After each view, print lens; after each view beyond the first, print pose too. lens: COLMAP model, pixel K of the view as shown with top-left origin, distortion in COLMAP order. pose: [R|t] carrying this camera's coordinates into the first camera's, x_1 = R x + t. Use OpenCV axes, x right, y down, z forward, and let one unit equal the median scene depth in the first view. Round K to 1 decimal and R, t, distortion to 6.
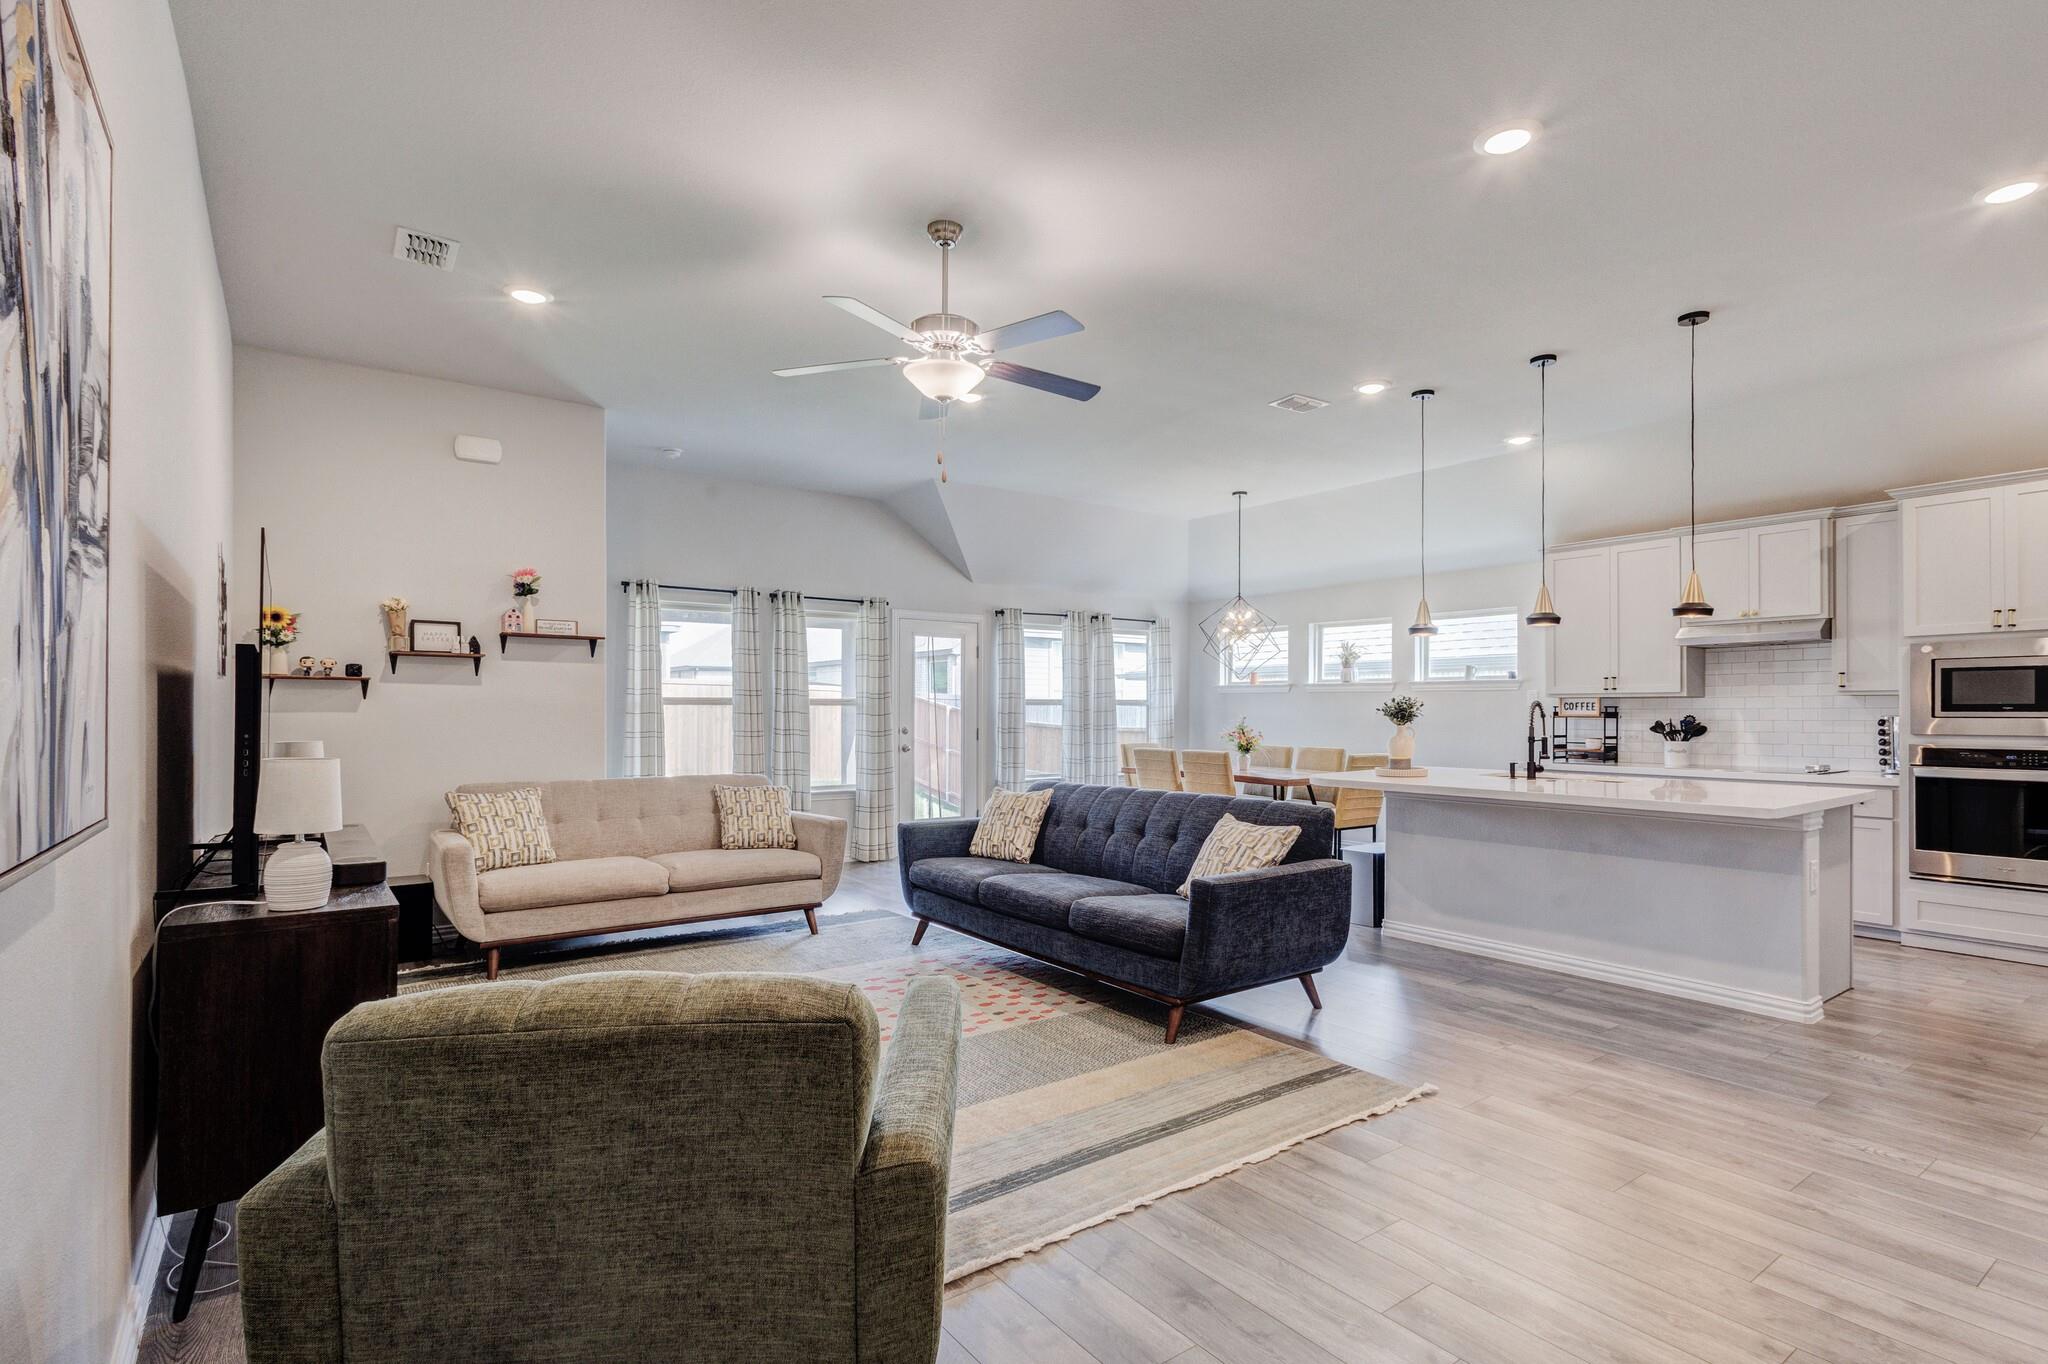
lens RADIAL K [[997.5, 0, 1036.8], [0, 997.5, 710.1], [0, 0, 1]] dist [0.010304, -0.002720]
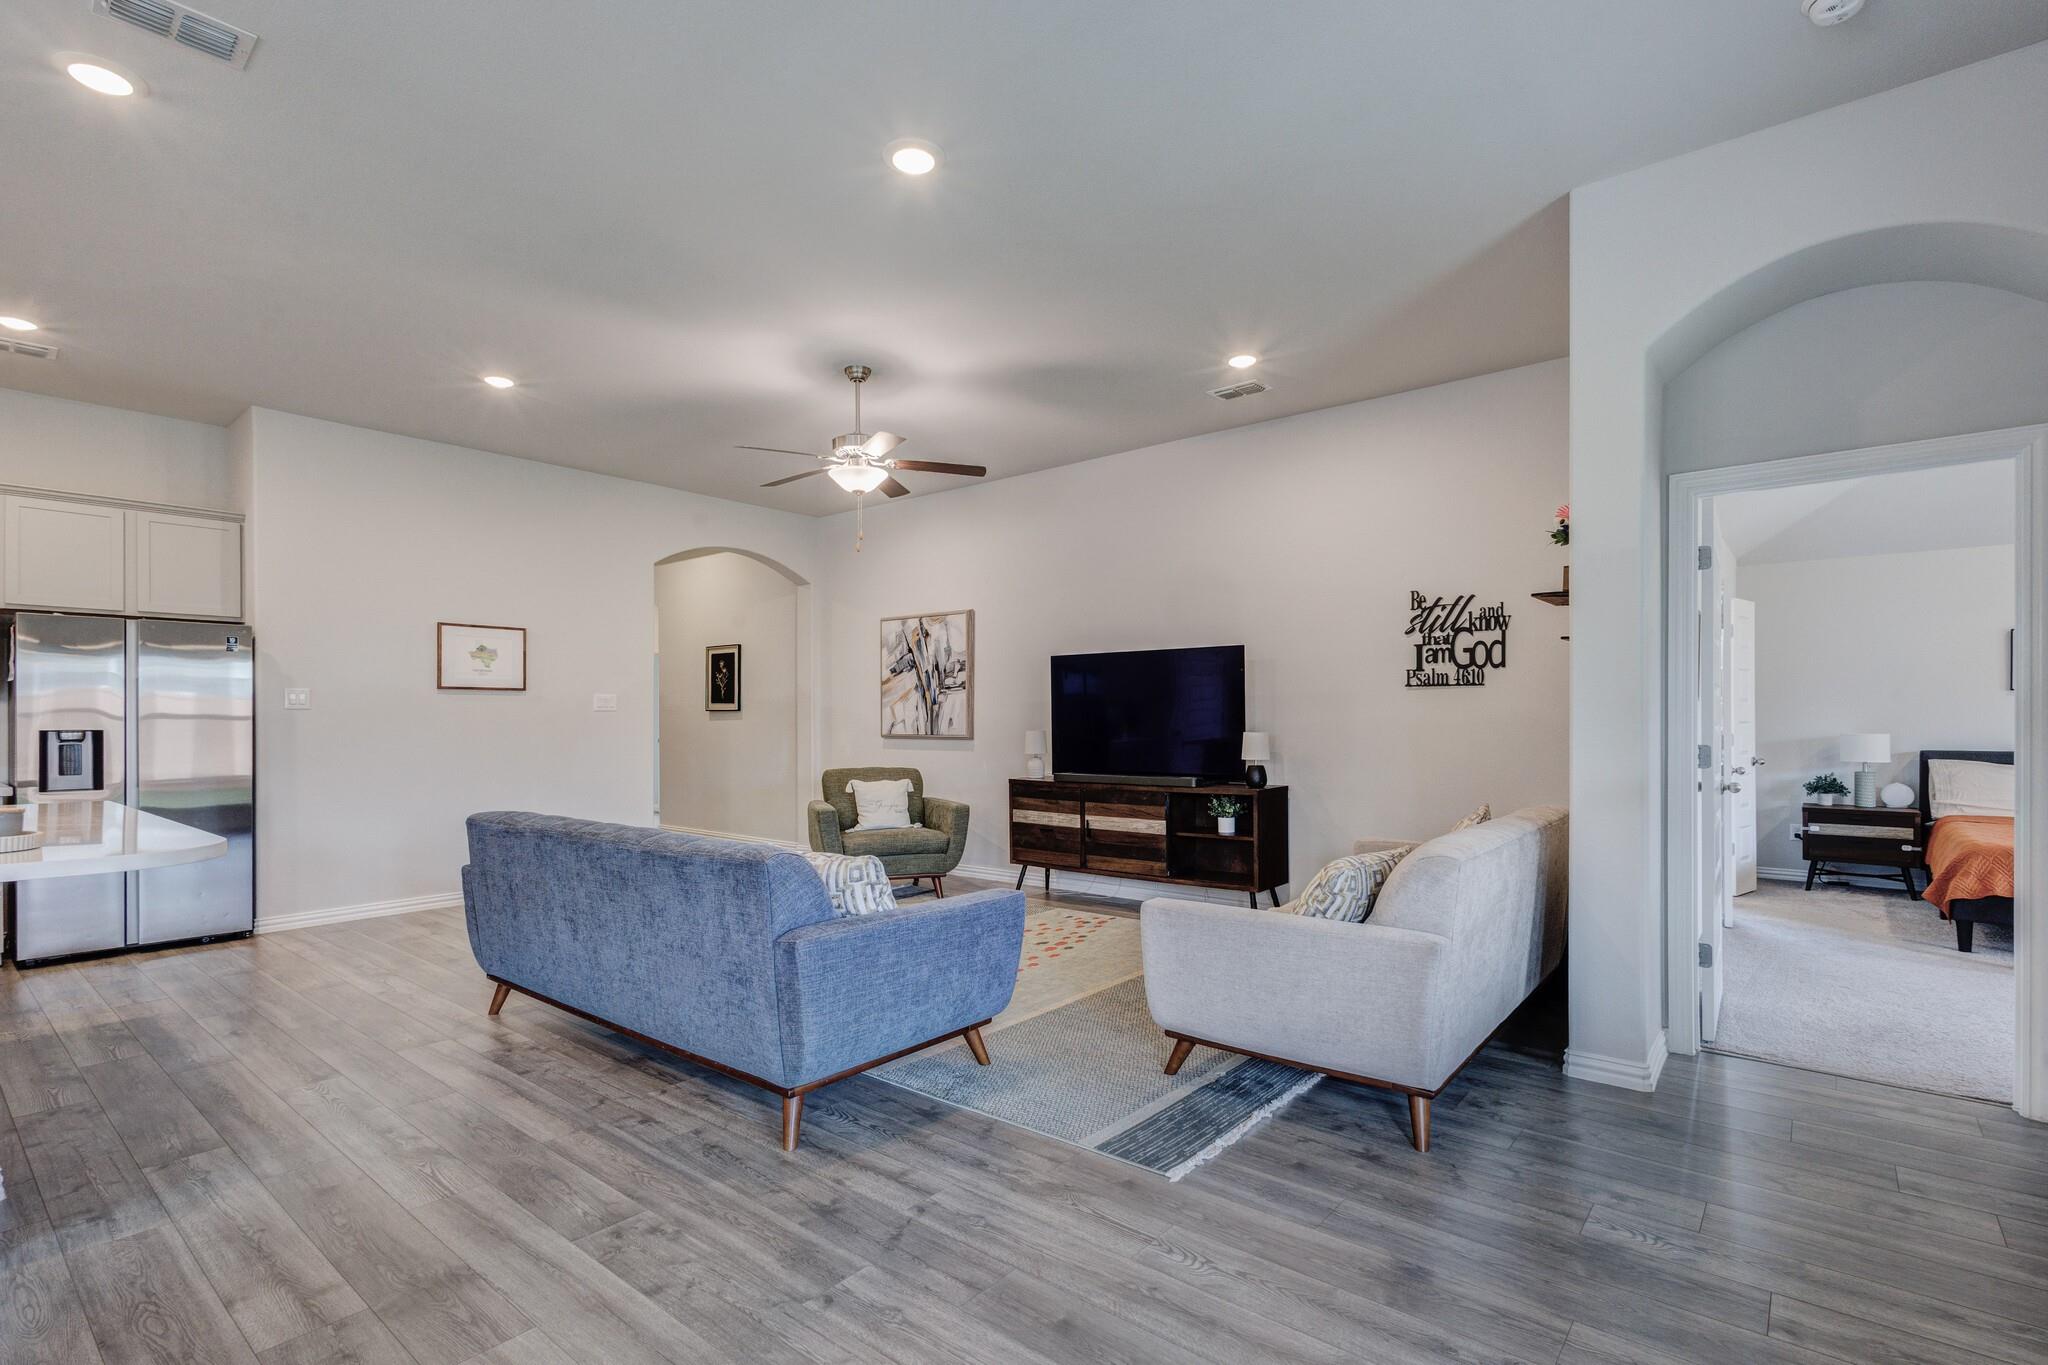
lens RADIAL K [[939.2, 0, 1039.0], [0, 939.2, 718.7], [0, 0, 1]] dist [0.006519, -0.000542]
pose [[-0.967835, 0.002285, -0.251577, -0.004601], [0.001897, 0.999997, 0.001784, 0.004949], [0.251580, 0.001250, -0.967836, 1.596487]]
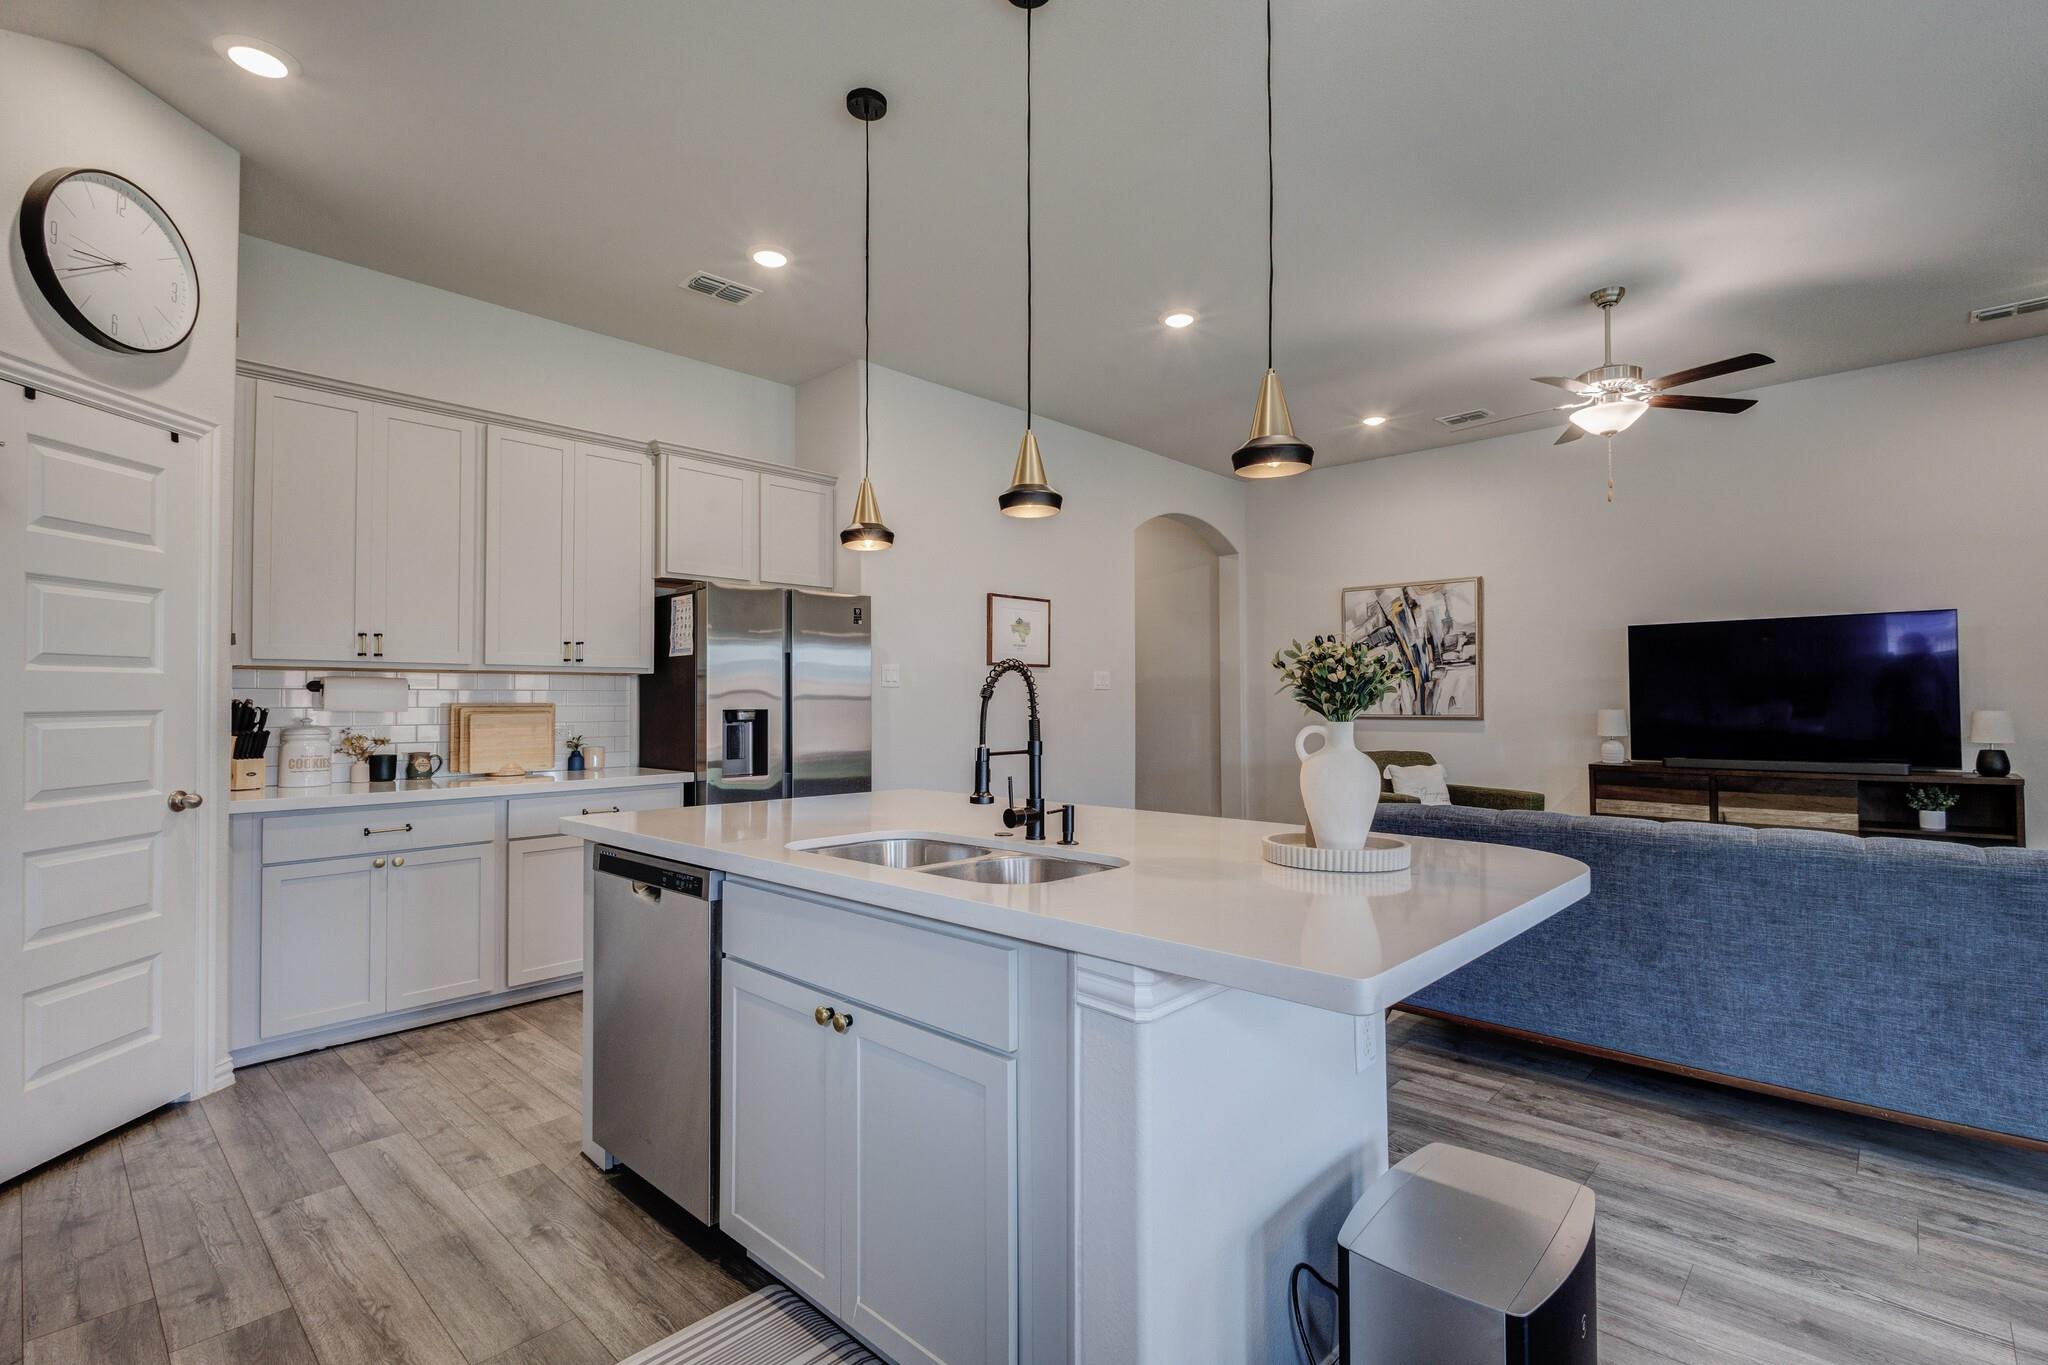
lens RADIAL K [[939.2, 0, 1041.1], [0, 939.2, 676.8], [0, 0, 1]] dist [0.006519, -0.000542]
pose [[-0.980552, -0.000726, -0.196259, 0.551188], [0.003962, 0.999716, -0.023494, 0.007142], [0.196220, -0.023815, -0.980271, 1.351650]]
